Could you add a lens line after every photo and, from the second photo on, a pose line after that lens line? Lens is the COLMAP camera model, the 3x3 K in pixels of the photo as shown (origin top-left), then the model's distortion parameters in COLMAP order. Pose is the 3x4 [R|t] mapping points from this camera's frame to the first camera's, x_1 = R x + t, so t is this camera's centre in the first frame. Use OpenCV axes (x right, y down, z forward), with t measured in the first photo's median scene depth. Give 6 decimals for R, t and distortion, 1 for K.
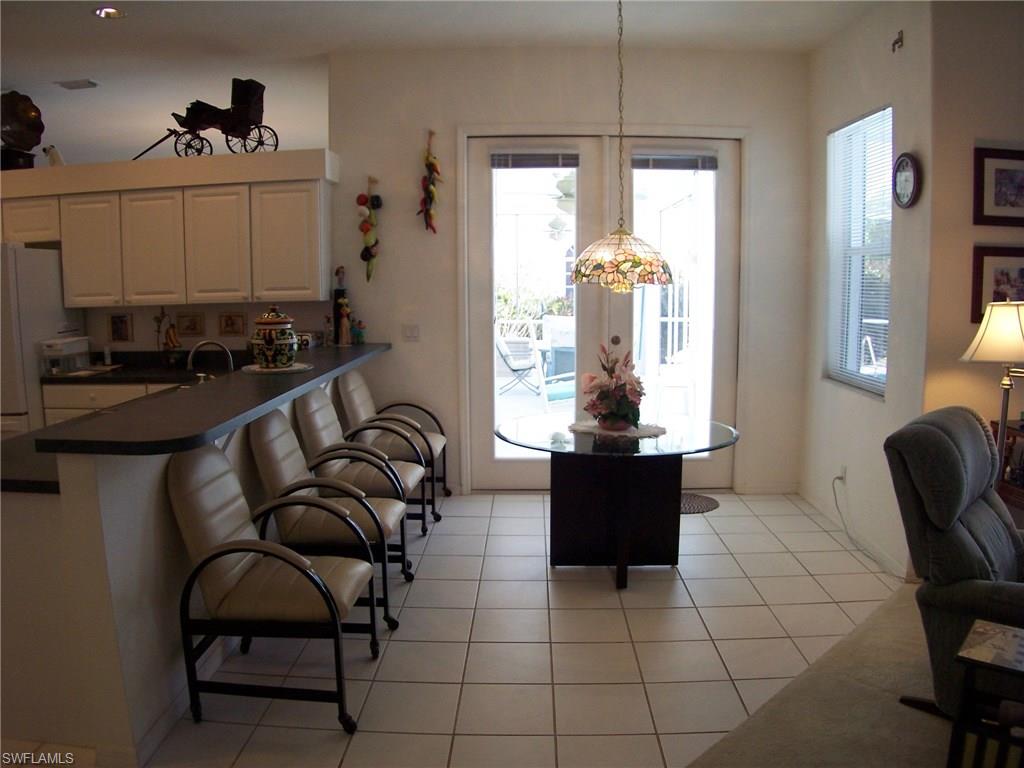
lens RADIAL K [[778.8, 0, 520.3], [0, 778.8, 389.0], [0, 0, 1]] dist [-0.232146, 0.091369]
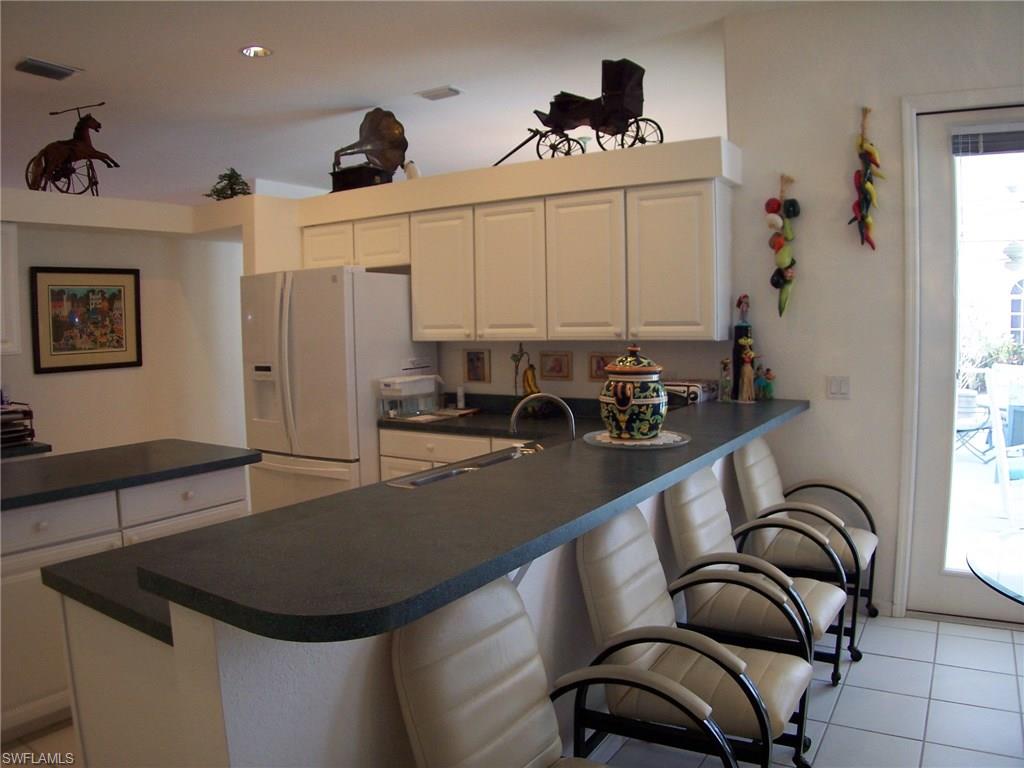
lens RADIAL K [[778.8, 0, 520.3], [0, 778.8, 389.0], [0, 0, 1]] dist [-0.232146, 0.091369]
pose [[0.862304, 0.034204, -0.505235, -0.045015], [-0.059860, 0.997606, -0.034629, -0.030585], [0.502841, 0.060104, 0.862287, 0.258187]]
